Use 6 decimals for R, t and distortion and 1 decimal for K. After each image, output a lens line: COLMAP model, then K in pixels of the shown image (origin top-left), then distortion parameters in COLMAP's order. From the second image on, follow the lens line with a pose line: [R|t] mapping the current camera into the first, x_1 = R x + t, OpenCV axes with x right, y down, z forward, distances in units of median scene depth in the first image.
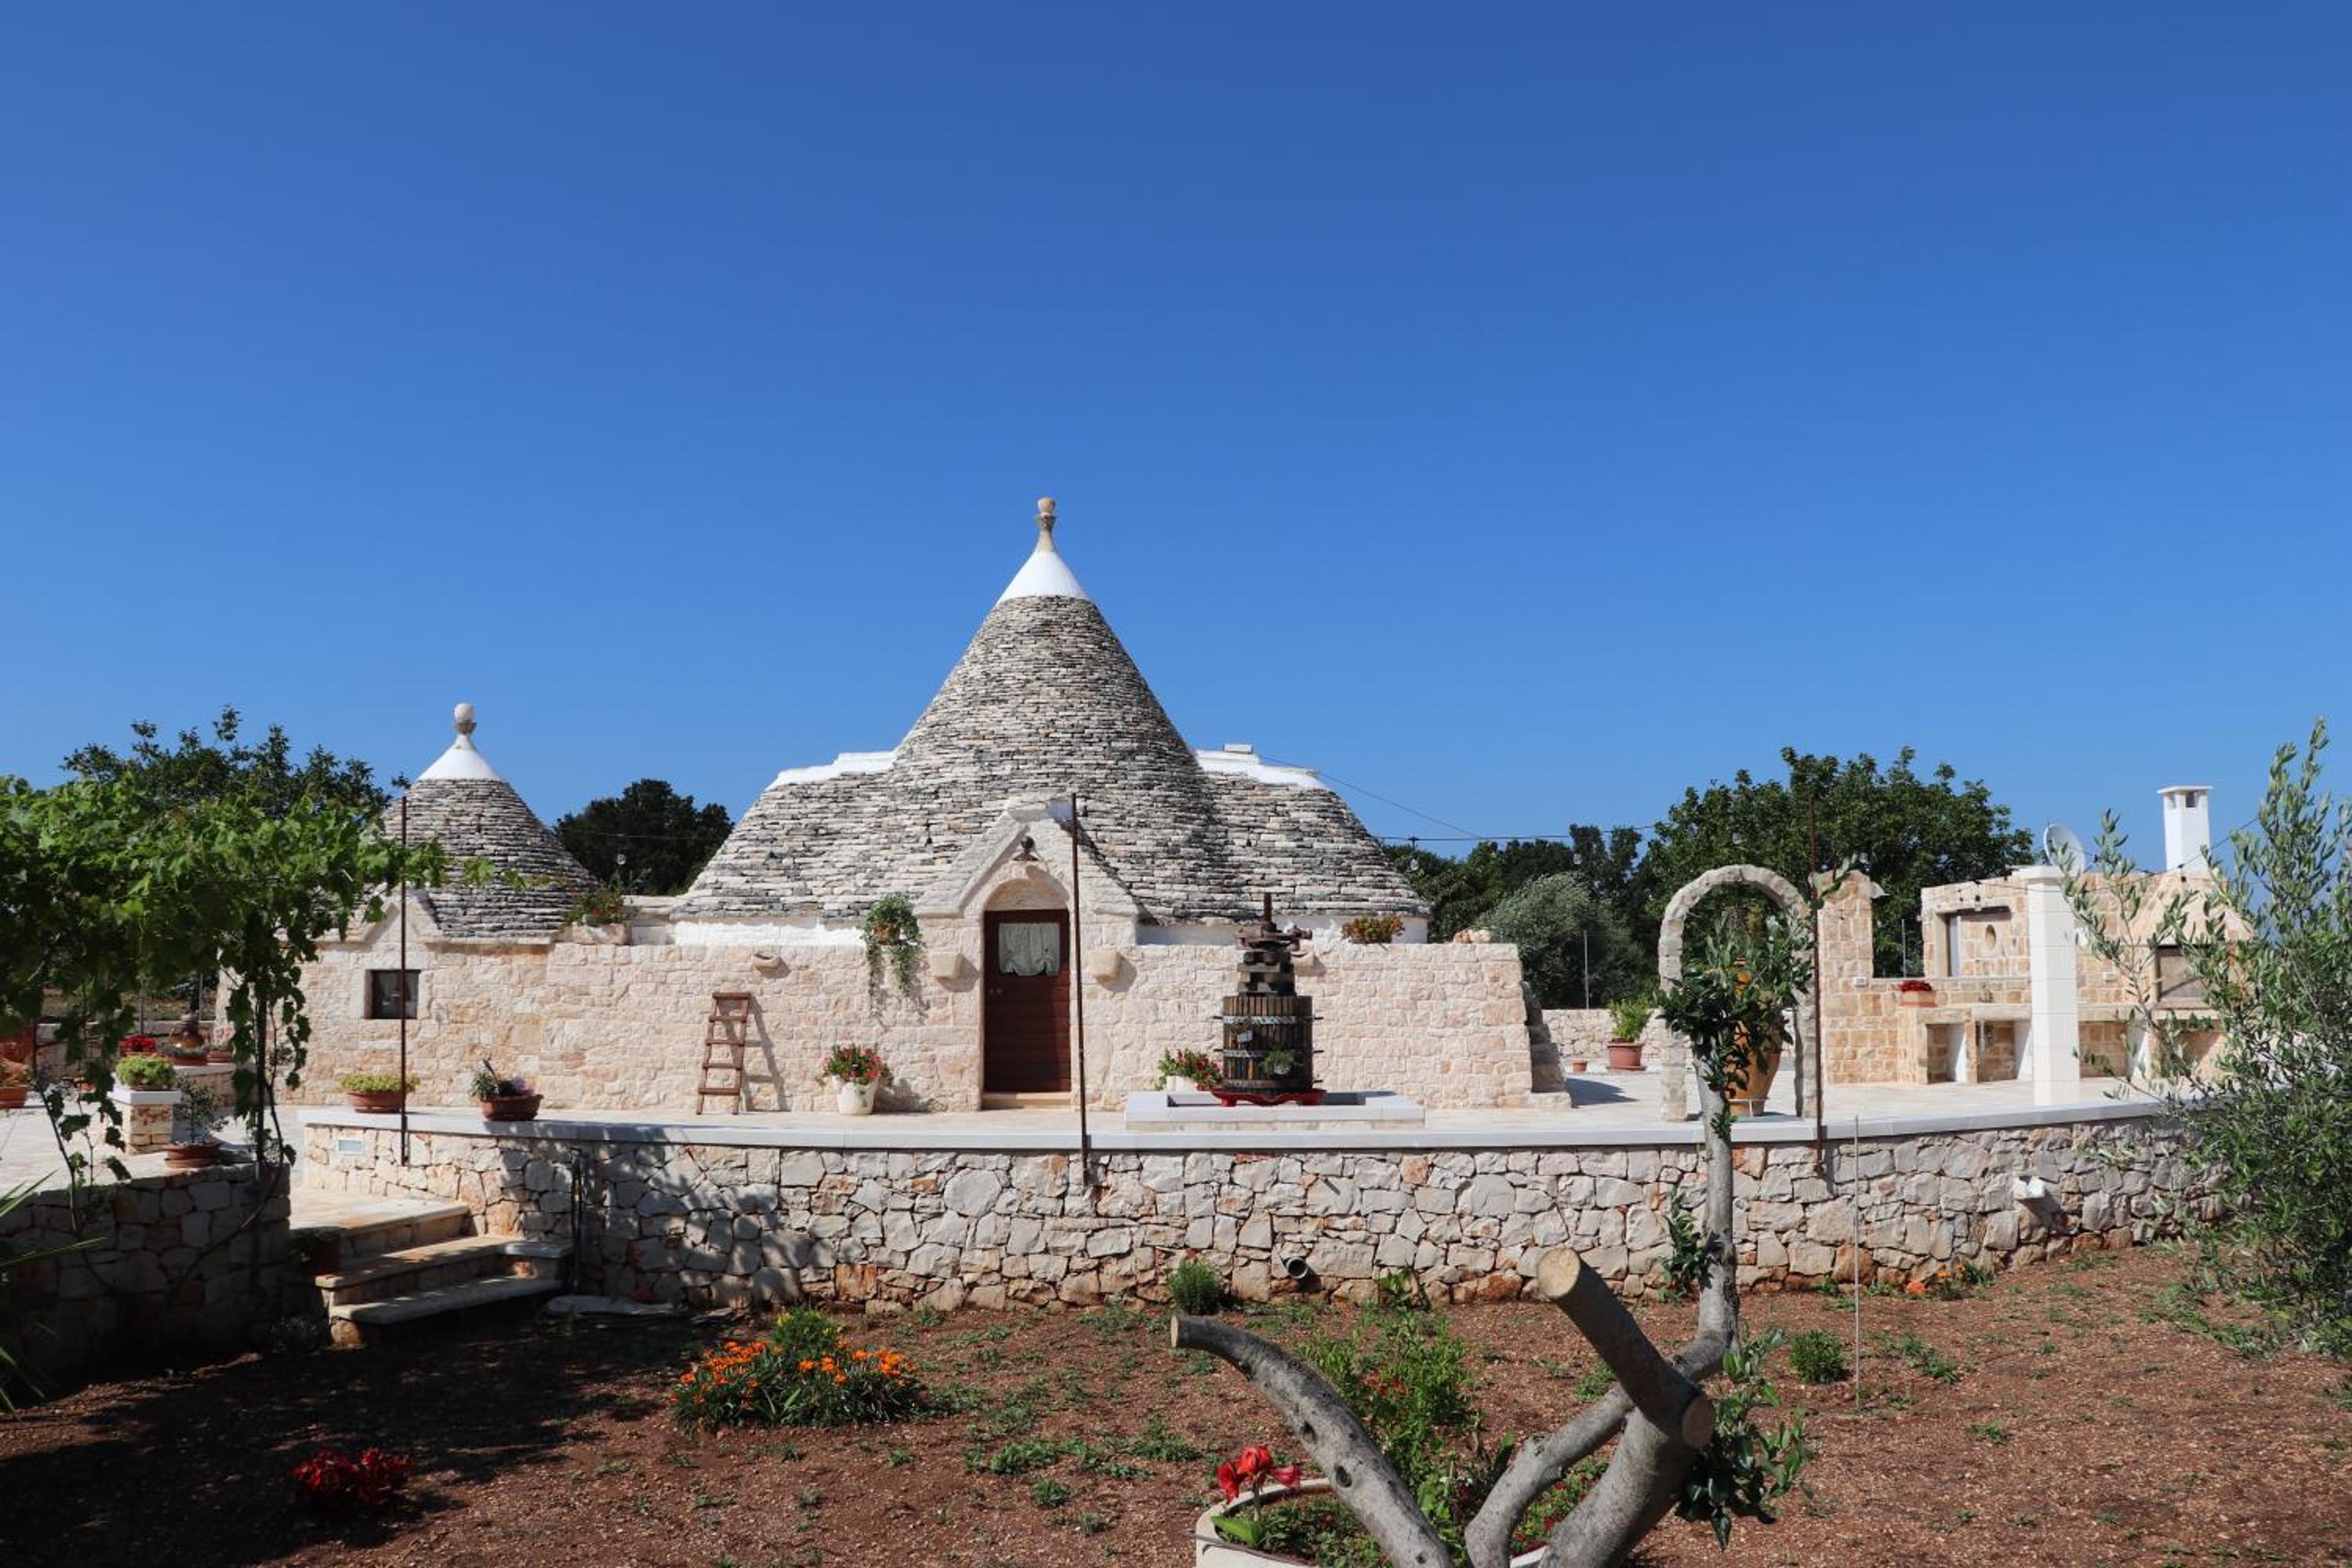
lens RADIAL K [[1938.6, 0, 1168.6], [0, 1938.6, 798.3], [0, 0, 1]] dist [-0.185787, 0.155204]
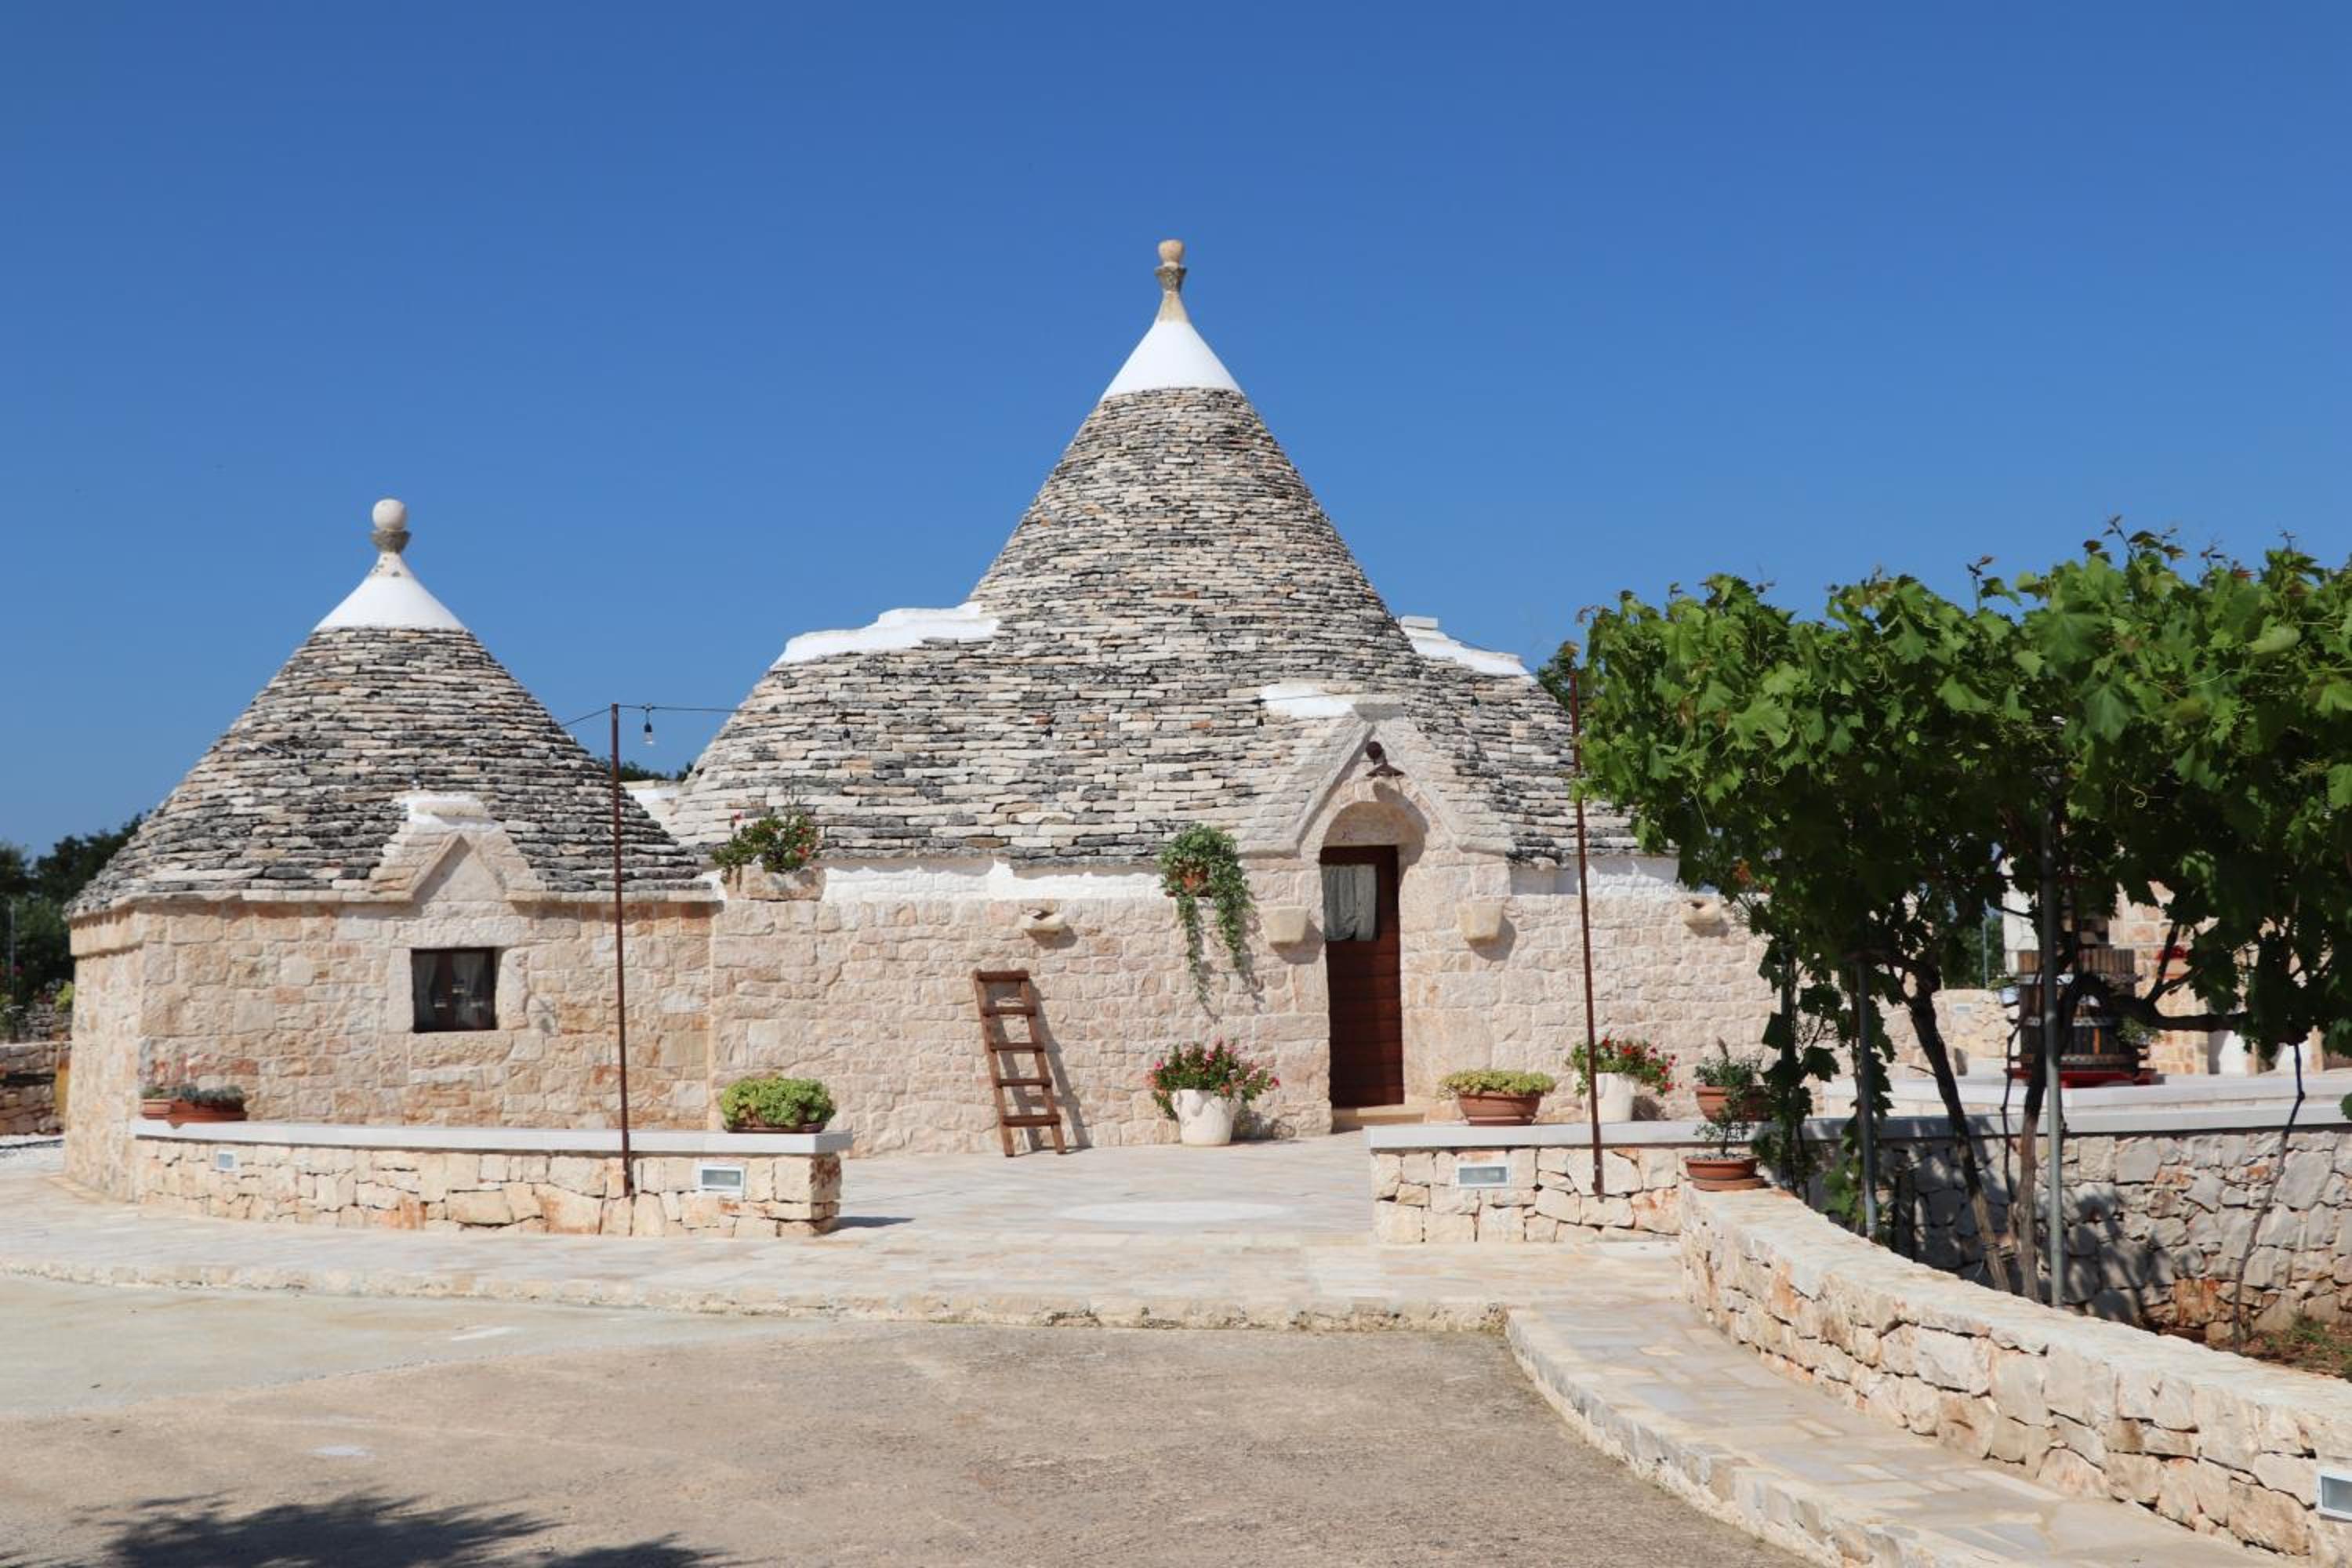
lens RADIAL K [[3121.5, 0, 1178.5], [0, 3121.5, 790.4], [0, 0, 1]] dist [-0.014853, 0.424069]
pose [[0.894123, 0.011452, 0.447676, -0.649044], [-0.024481, 0.999428, 0.023328, 0.012947], [-0.447152, -0.031818, 0.893892, 0.020239]]
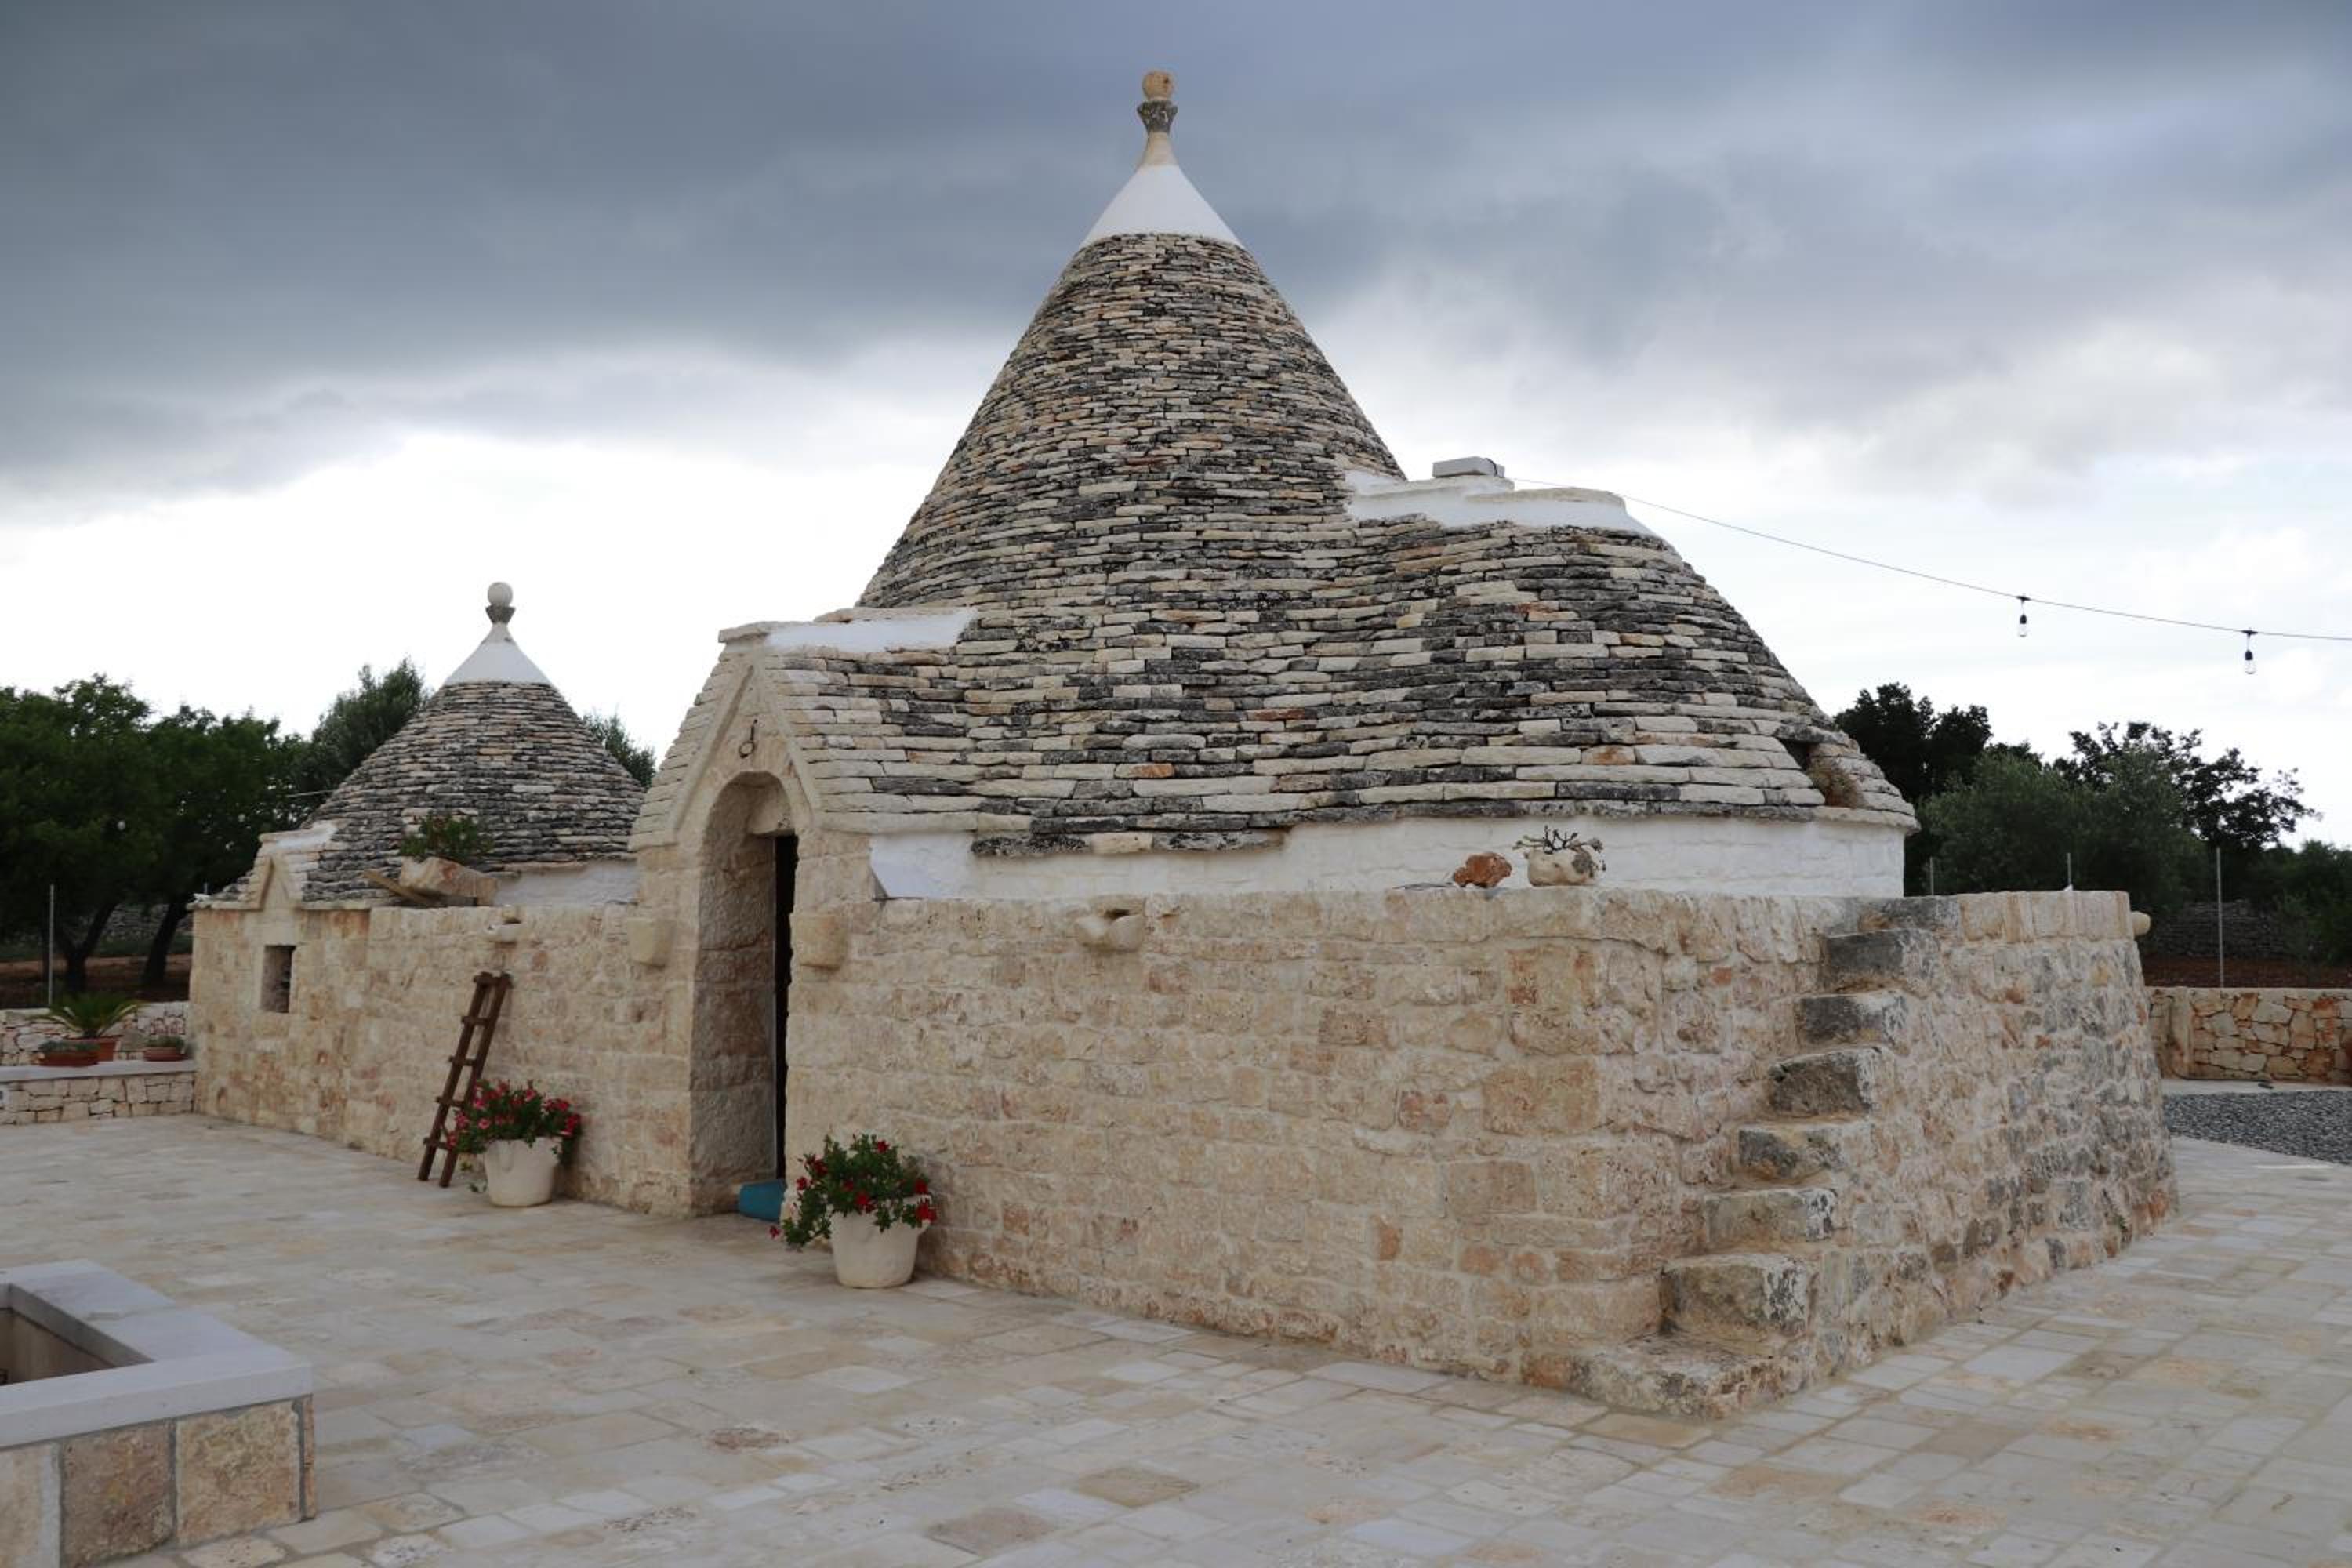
lens RADIAL K [[1917.7, 0, 1168.1], [0, 1917.7, 816.2], [0, 0, 1]] dist [-0.183590, 0.156381]
pose [[0.709750, -0.040578, -0.703284, 0.357817], [0.072532, 0.997243, 0.015660, 0.053764], [0.700709, -0.062126, 0.710737, 0.726839]]
